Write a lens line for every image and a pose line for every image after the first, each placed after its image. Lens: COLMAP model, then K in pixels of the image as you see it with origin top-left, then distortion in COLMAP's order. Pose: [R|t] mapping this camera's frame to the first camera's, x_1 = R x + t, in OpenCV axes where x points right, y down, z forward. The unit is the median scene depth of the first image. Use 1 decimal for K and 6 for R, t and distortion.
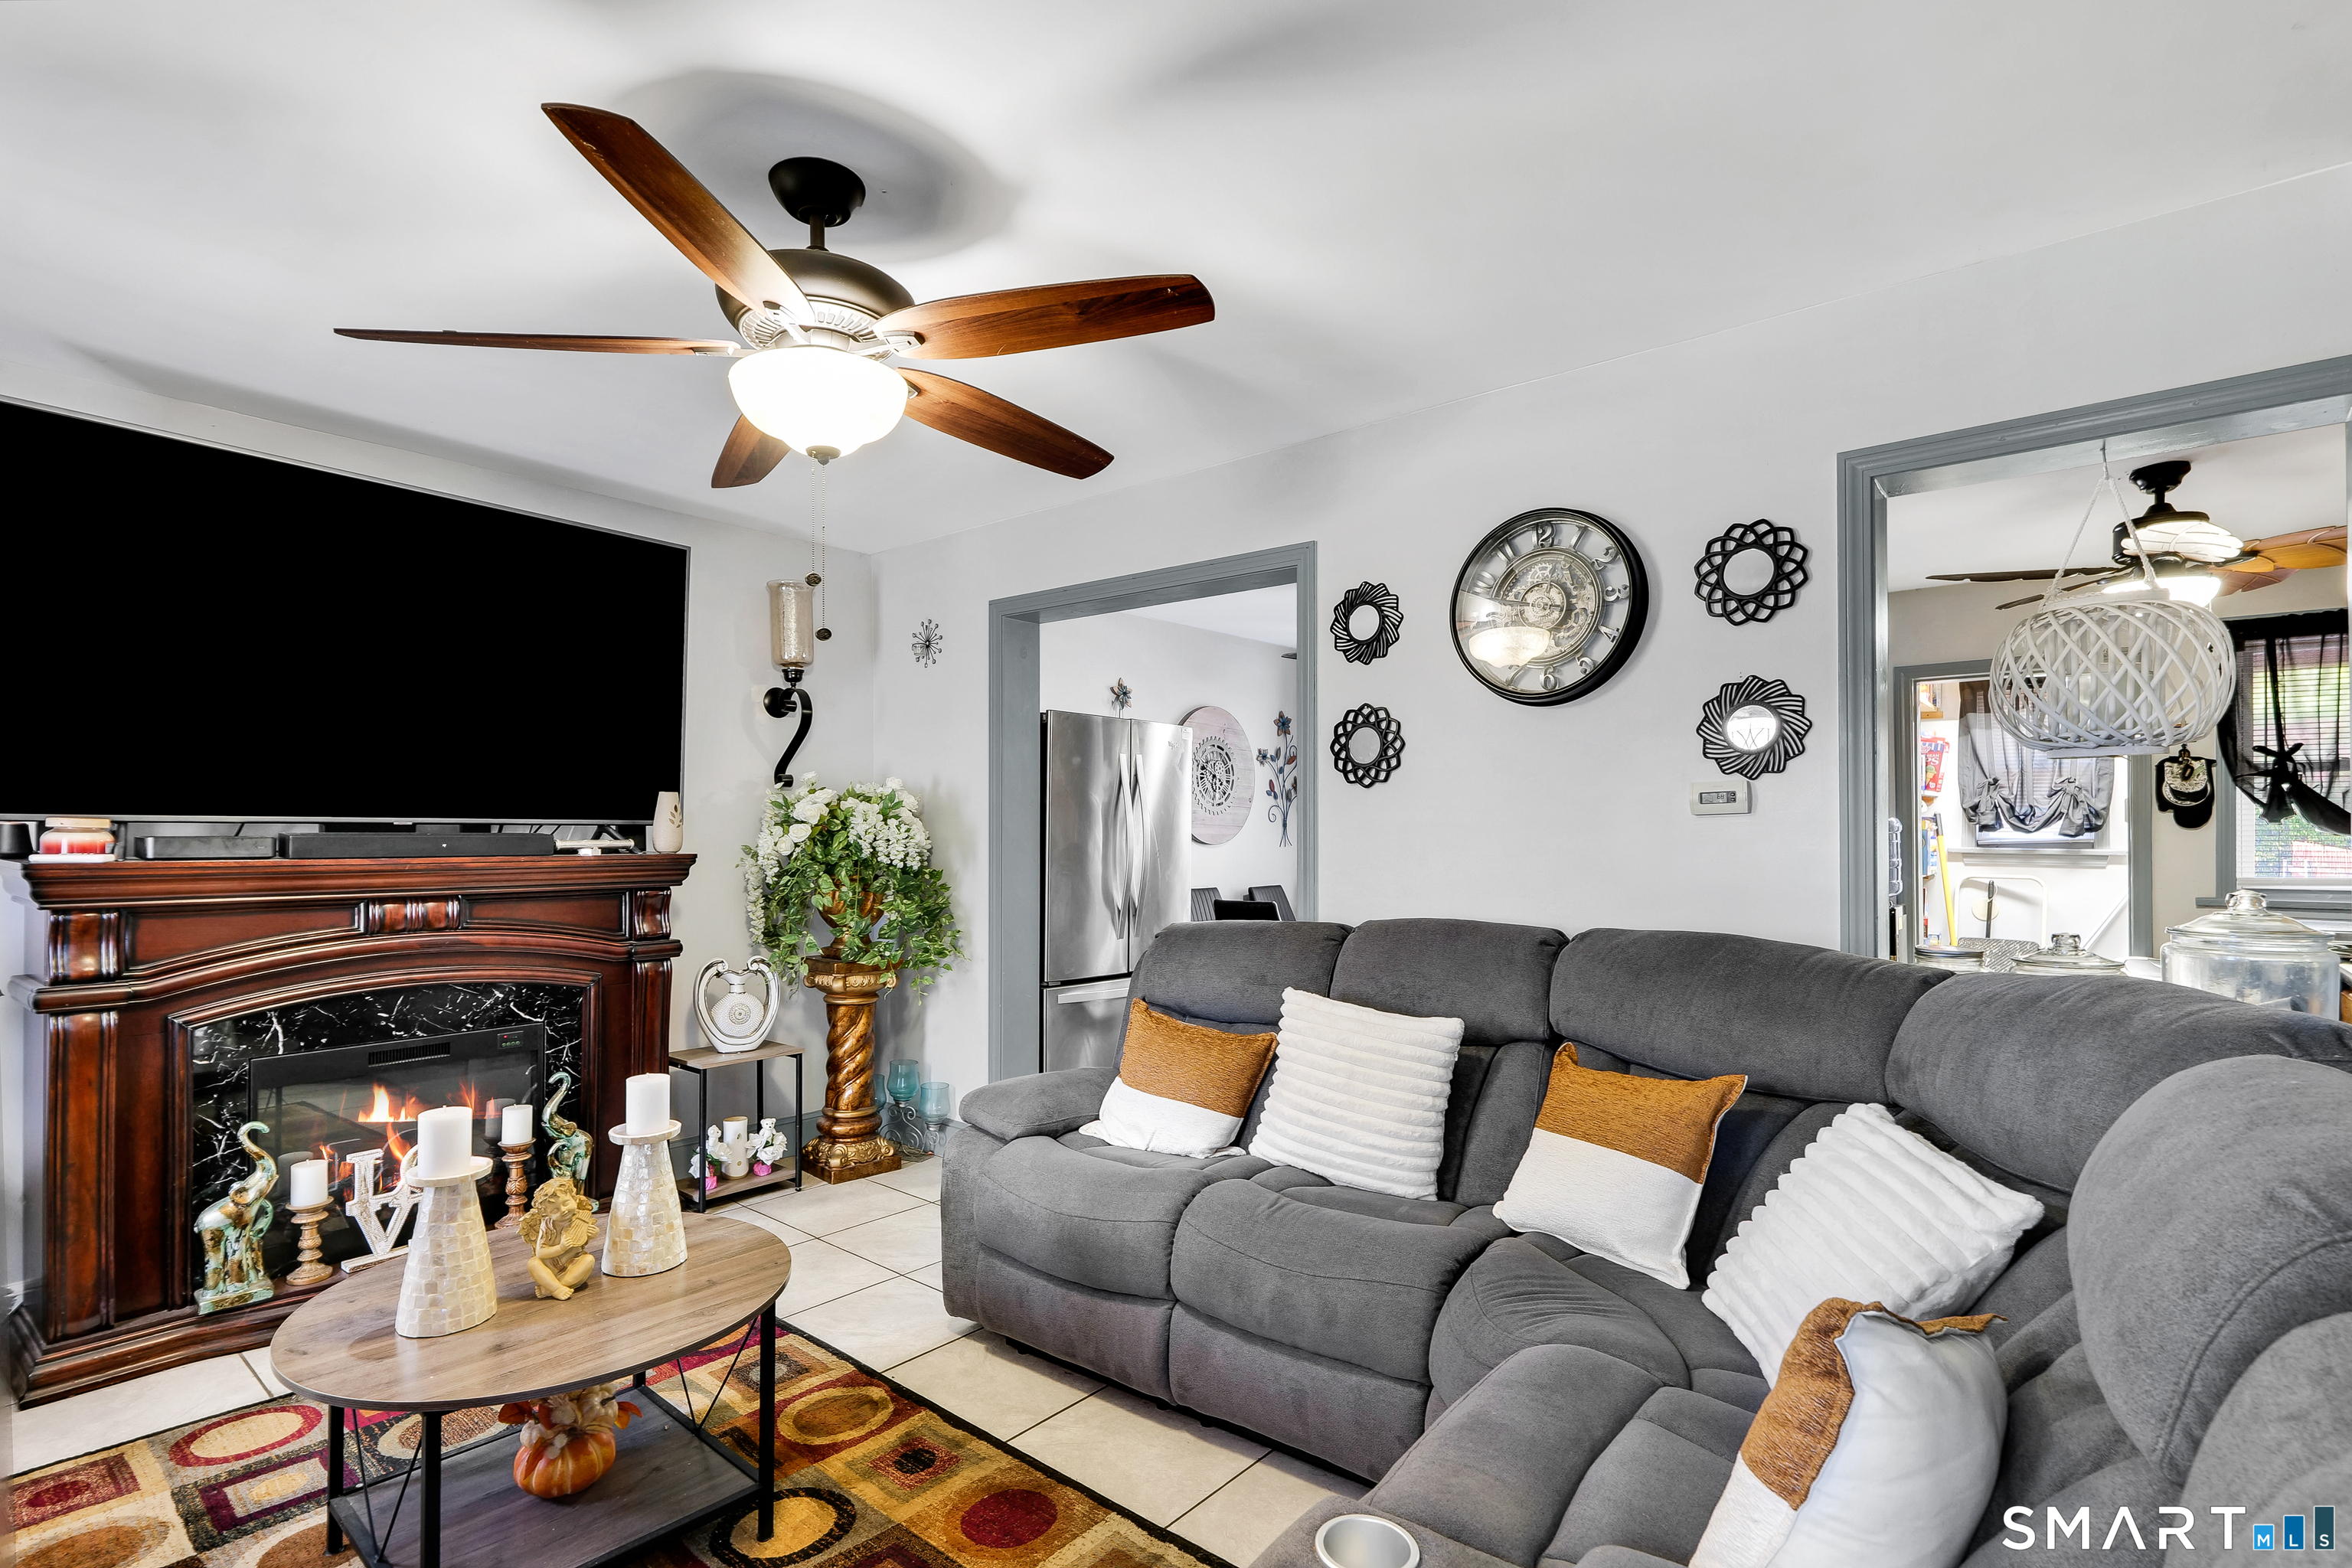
lens RADIAL K [[1077.6, 0, 1193.6], [0, 1077.6, 830.7], [0, 0, 1]] dist [-0.001722, -0.000709]
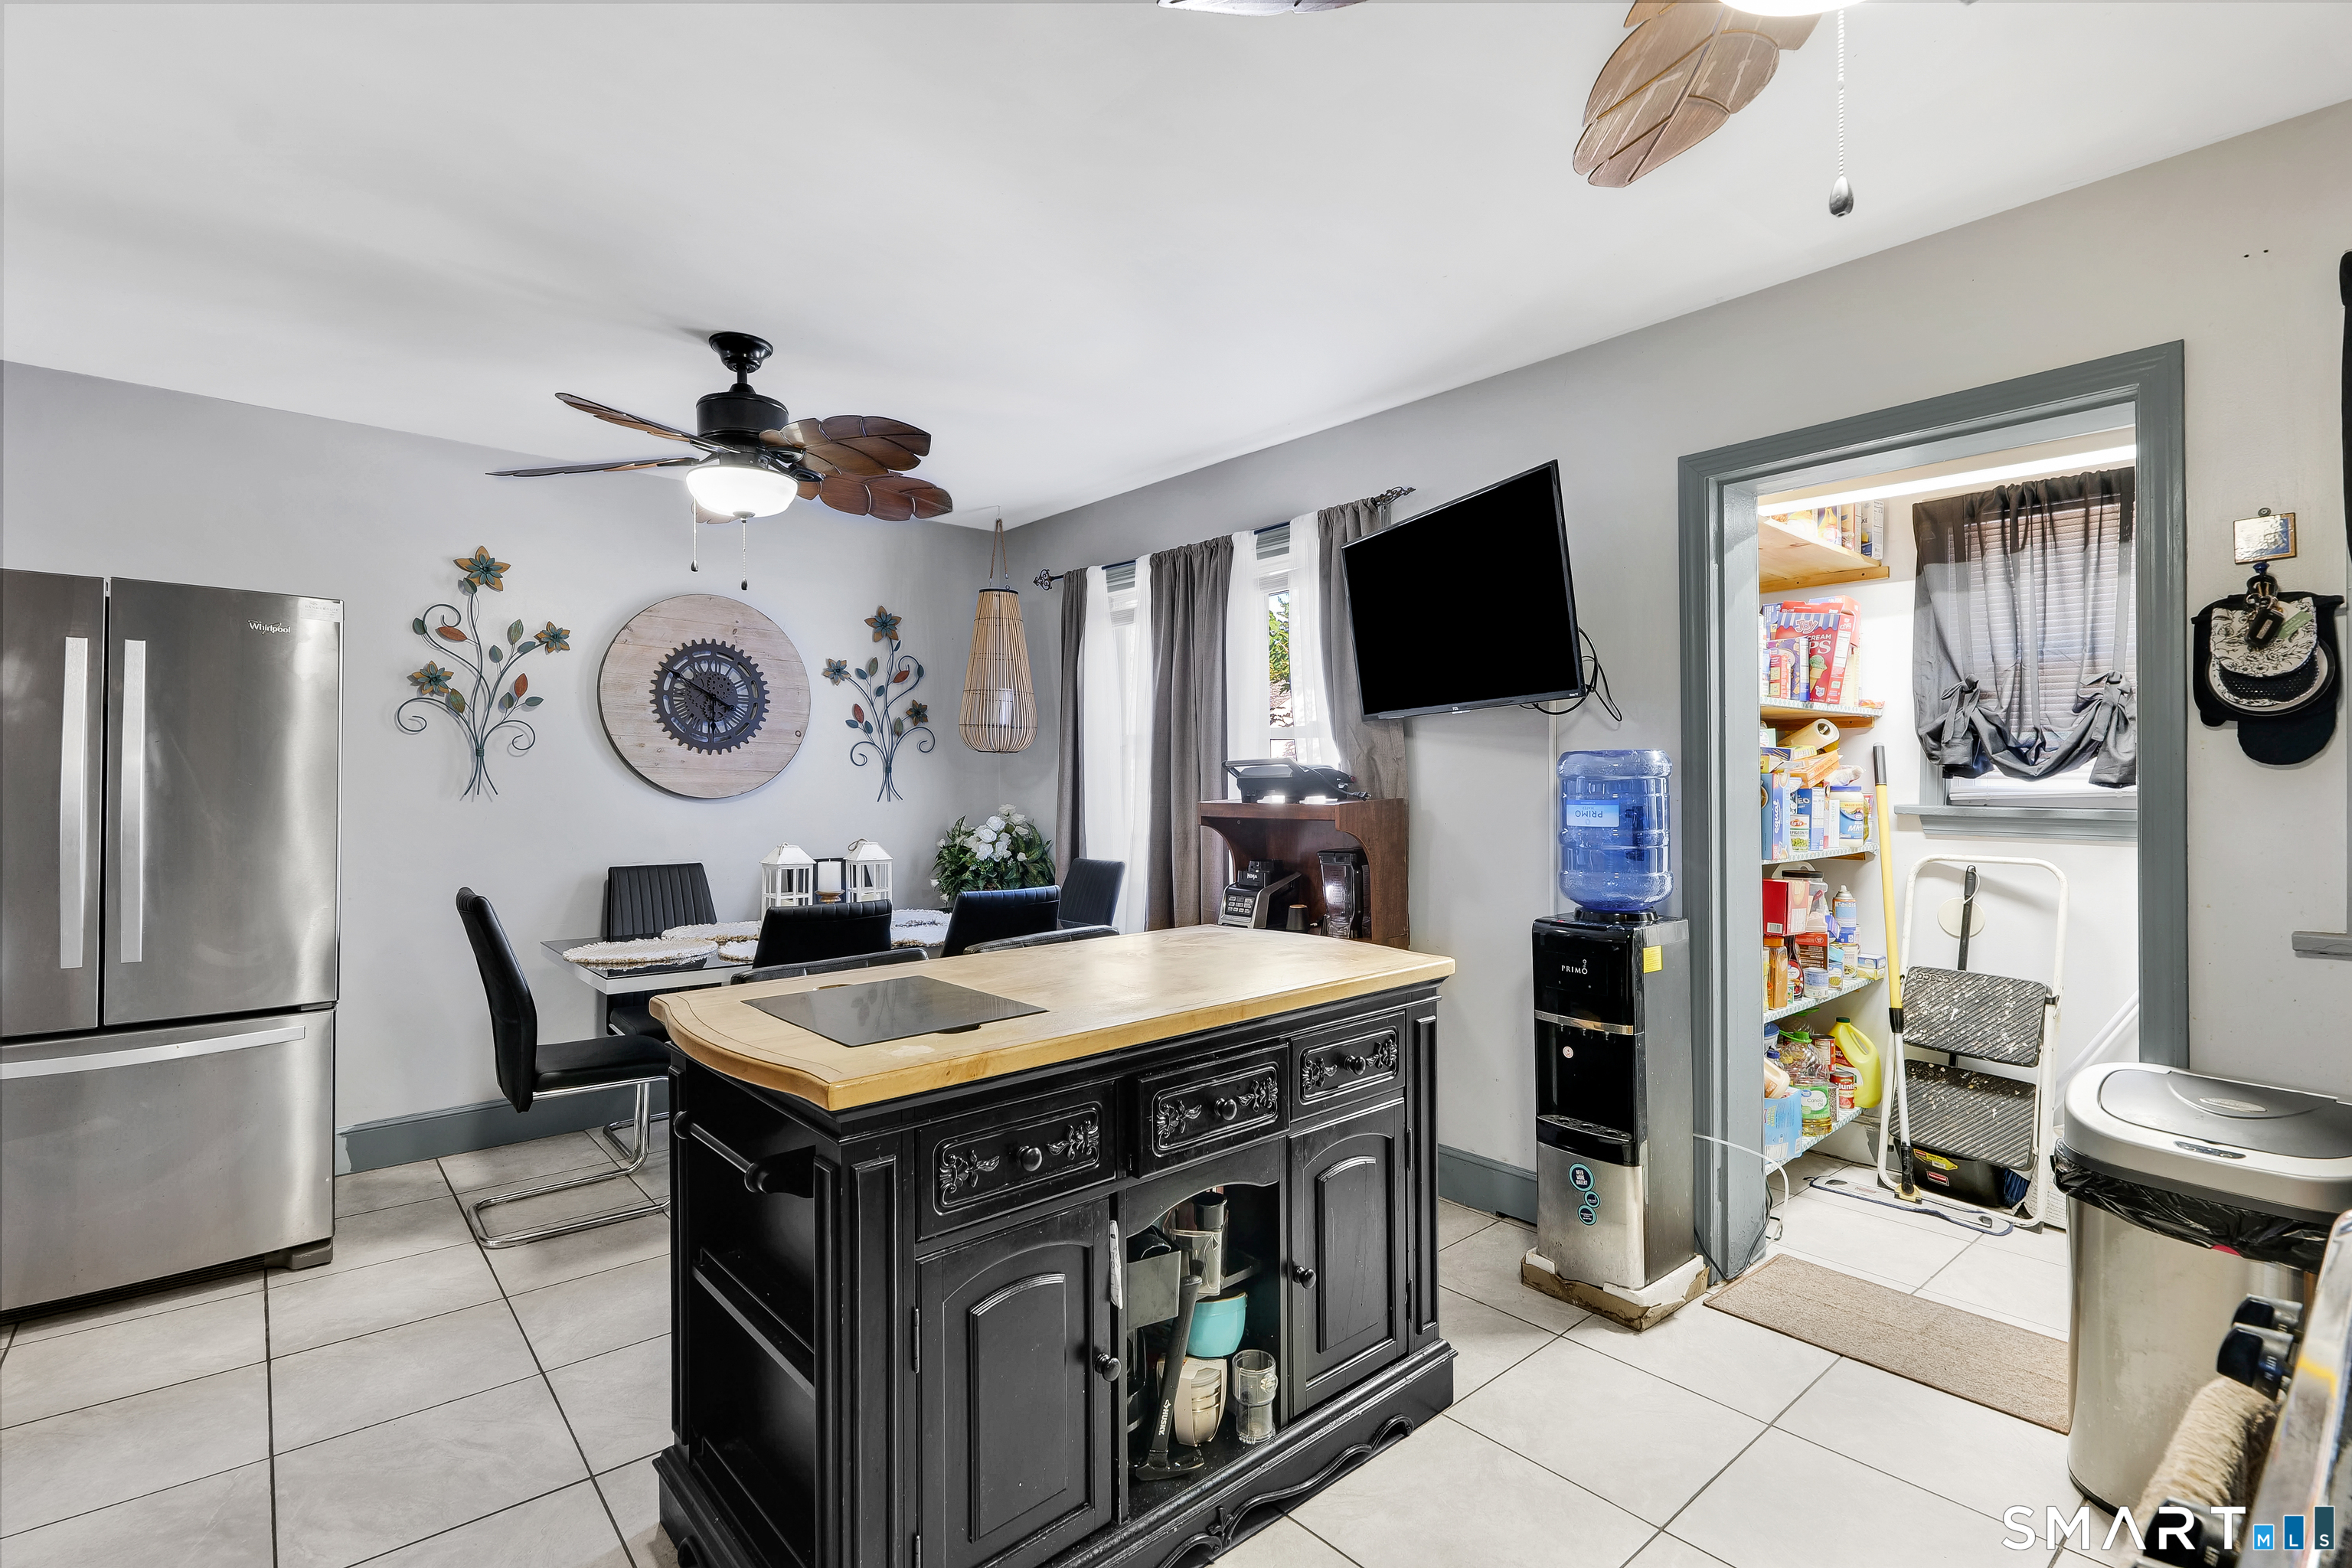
lens RADIAL K [[1077.6, 0, 1173.8], [0, 1077.6, 787.1], [0, 0, 1]] dist [-0.001722, -0.000709]
pose [[0.986516, 0.000195, -0.163664, 0.431991], [0.000325, 0.999995, 0.003148, 0.004060], [0.163663, -0.003158, 0.986511, 0.390304]]
